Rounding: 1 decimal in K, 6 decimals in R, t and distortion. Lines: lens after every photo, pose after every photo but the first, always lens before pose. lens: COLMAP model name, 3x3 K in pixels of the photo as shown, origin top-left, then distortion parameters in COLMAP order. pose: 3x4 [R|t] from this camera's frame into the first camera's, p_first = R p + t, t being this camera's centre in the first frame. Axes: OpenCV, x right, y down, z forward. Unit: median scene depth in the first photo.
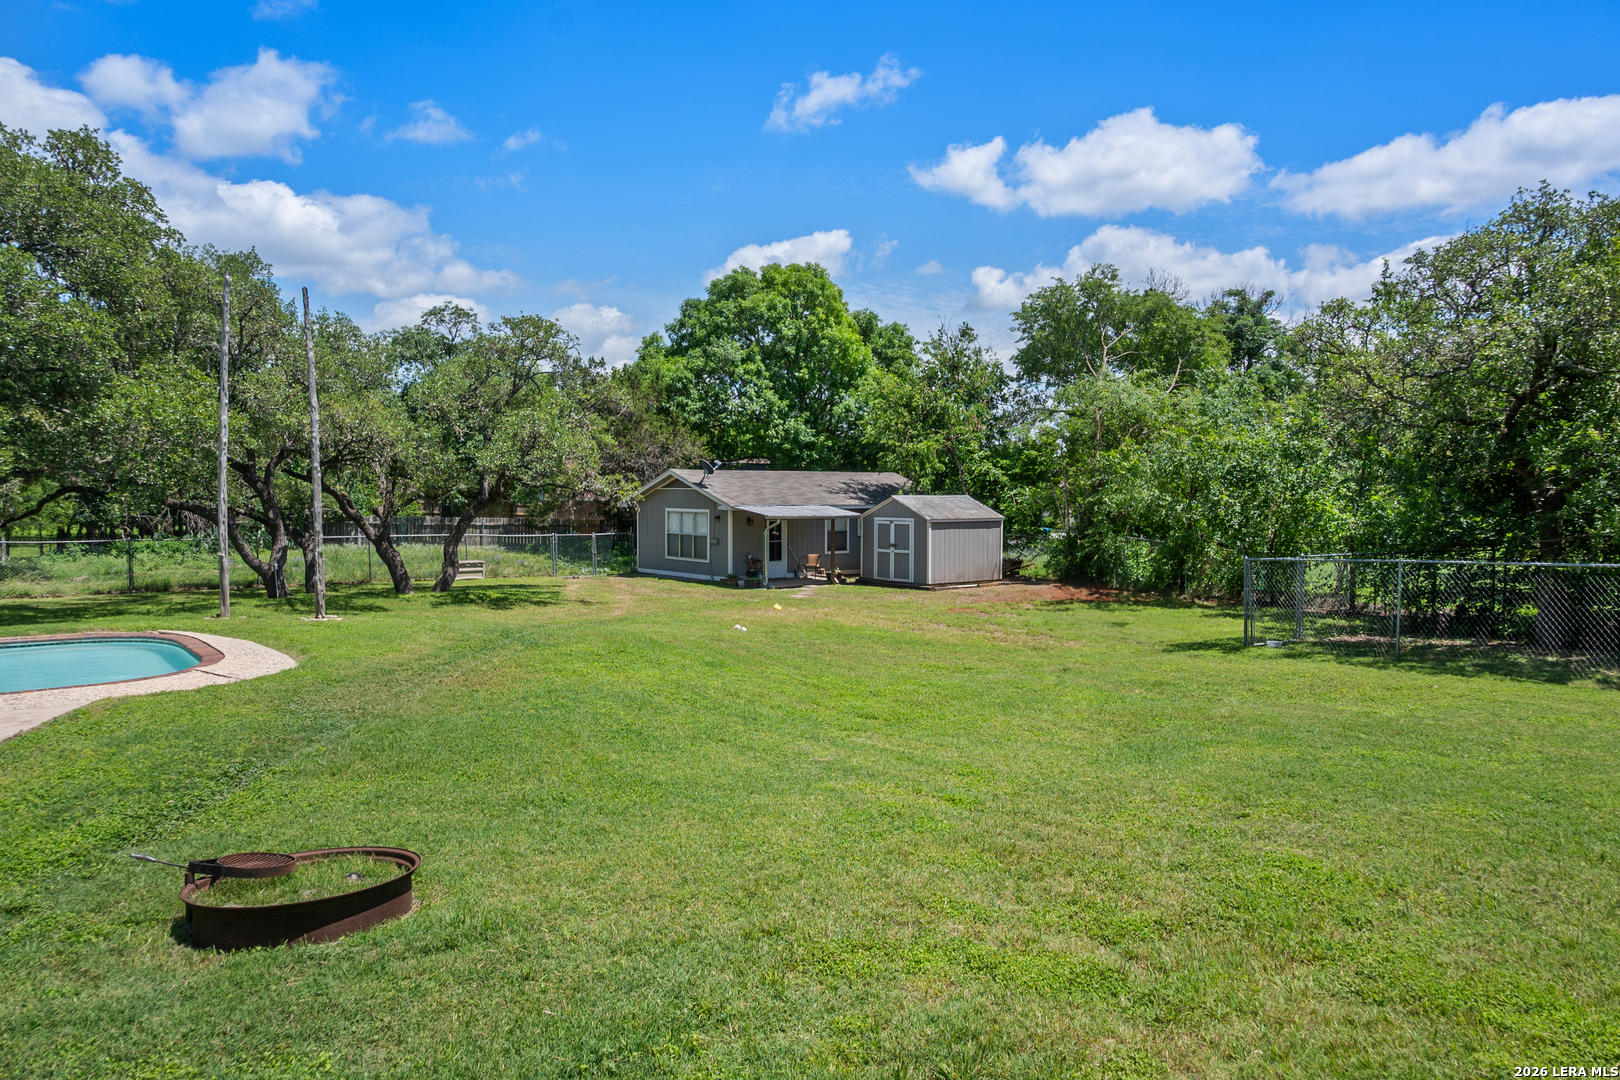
lens RADIAL K [[1129.2, 0, 798.4], [0, 1129.2, 500.9], [0, 0, 1]] dist [0.010474, -0.005024]
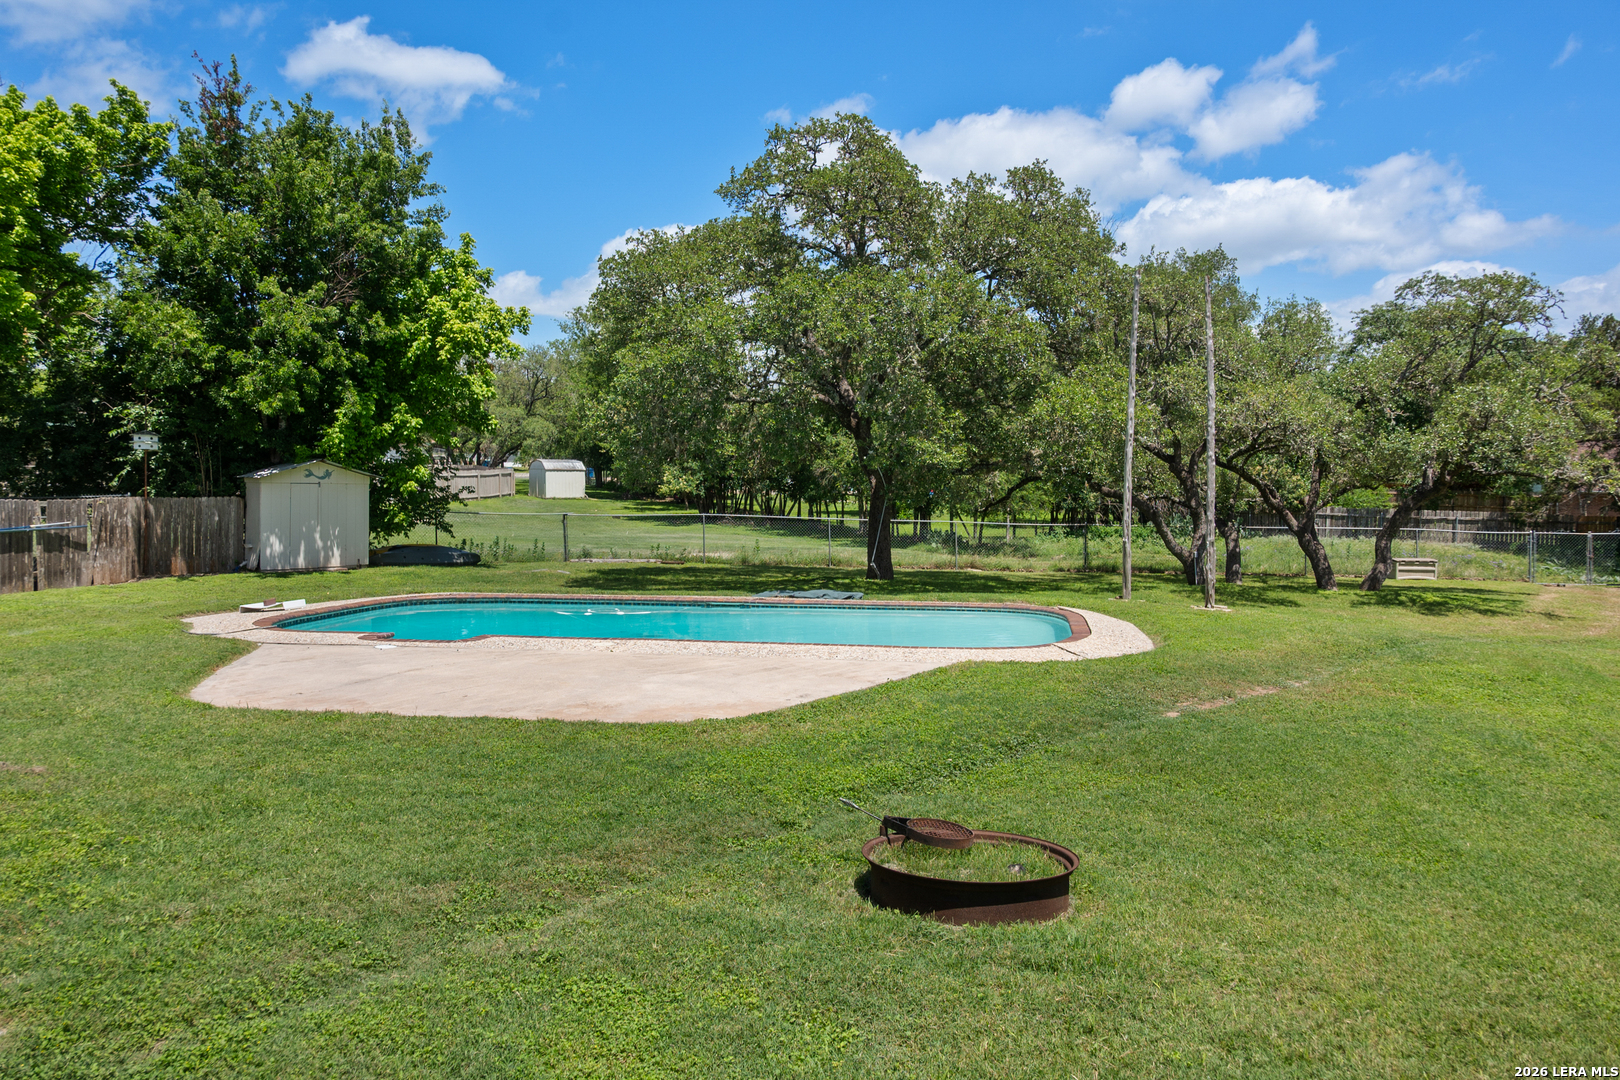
lens RADIAL K [[1129.2, 0, 804.6], [0, 1129.2, 514.1], [0, 0, 1]] dist [0.010474, -0.005024]
pose [[0.680740, 0.020352, -0.732242, 0.033525], [-0.005784, 0.999732, 0.022409, 0.000641], [0.732502, -0.011019, 0.680676, 0.034234]]
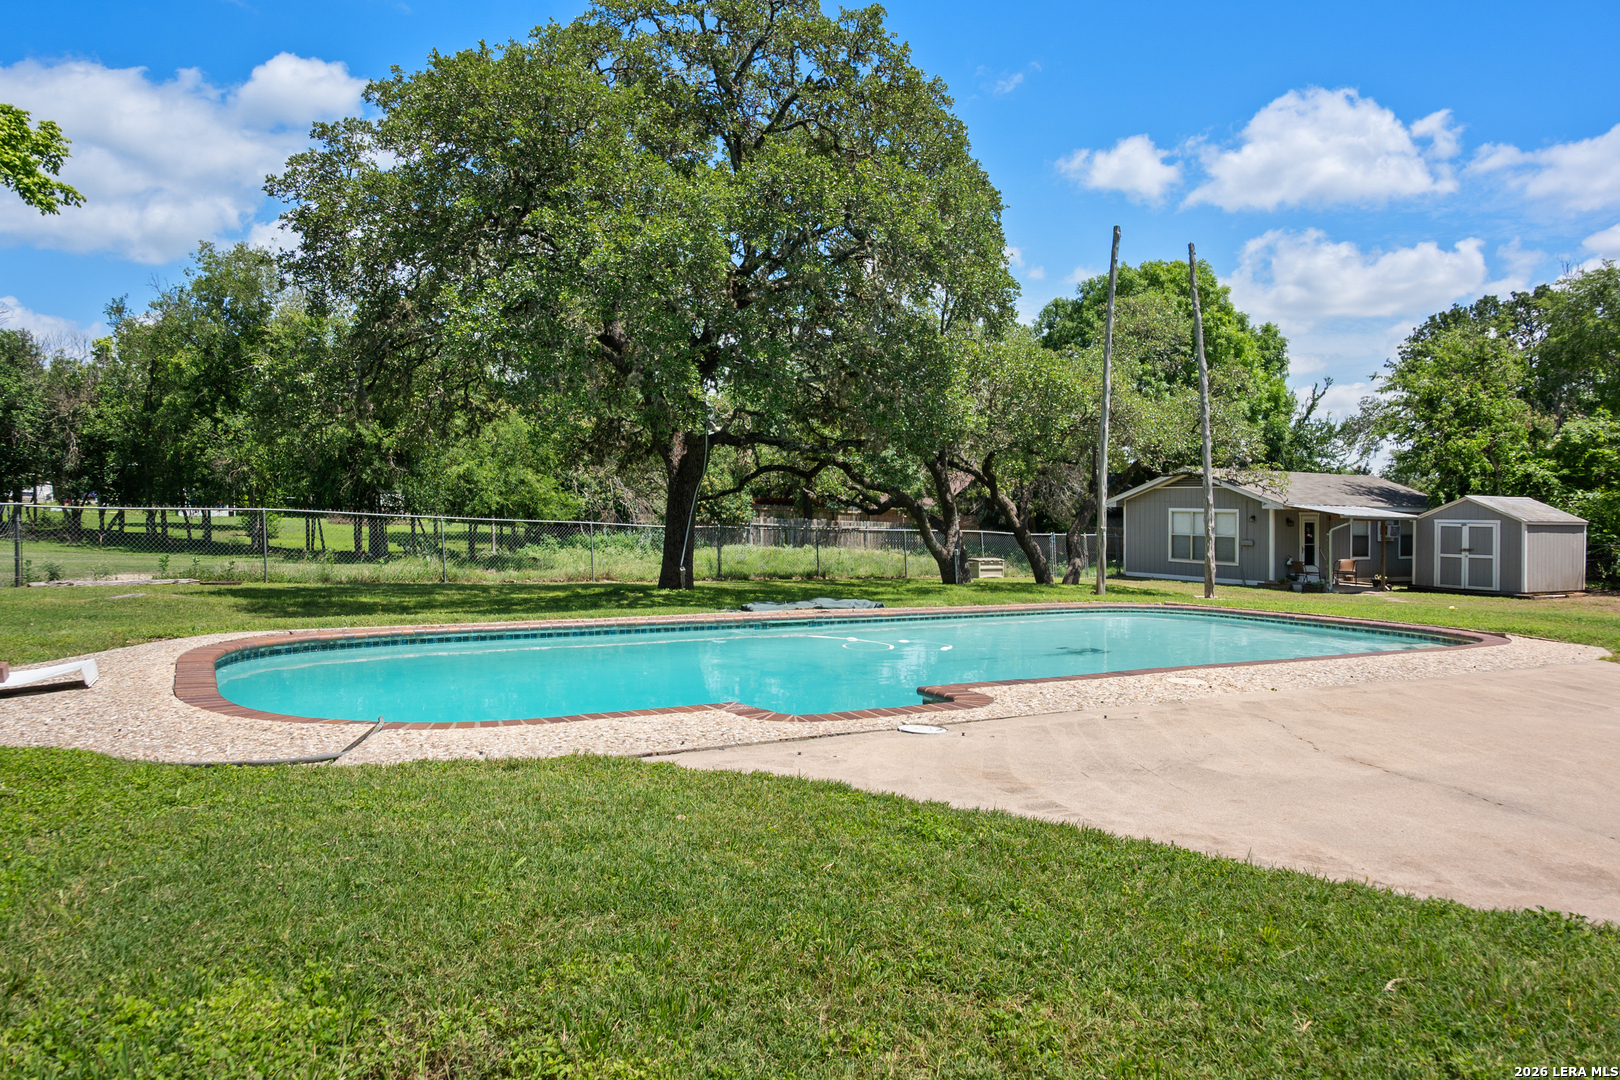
lens RADIAL K [[1129.2, 0, 795.9], [0, 1129.2, 535.8], [0, 0, 1]] dist [0.010474, -0.005024]
pose [[0.991784, 0.016596, -0.126845, -0.344724], [-0.015010, 0.999797, 0.013455, 0.024316], [0.127042, -0.011440, 0.991831, 0.021894]]
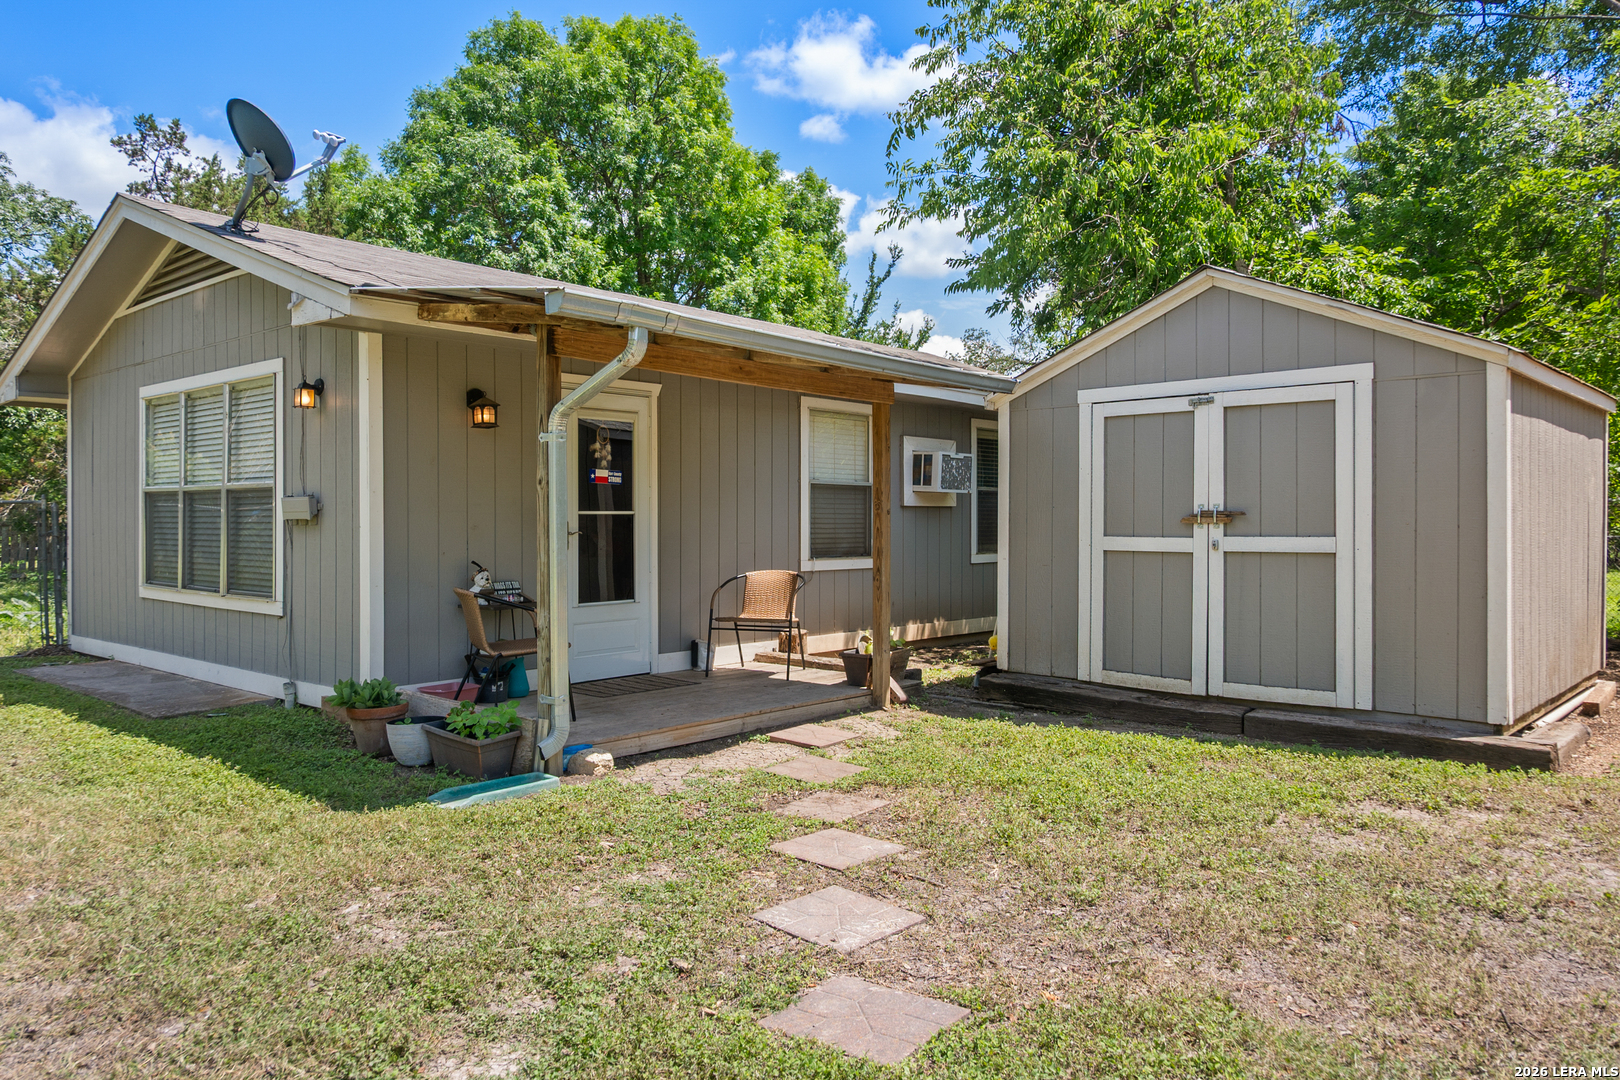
lens RADIAL K [[1129.2, 0, 799.5], [0, 1129.2, 537.9], [0, 0, 1]] dist [0.010474, -0.005024]
pose [[0.987222, -0.003946, 0.159303, -0.019559], [0.002891, 0.999972, 0.006856, 0.042401], [-0.159326, -0.006308, 0.987206, 0.830969]]
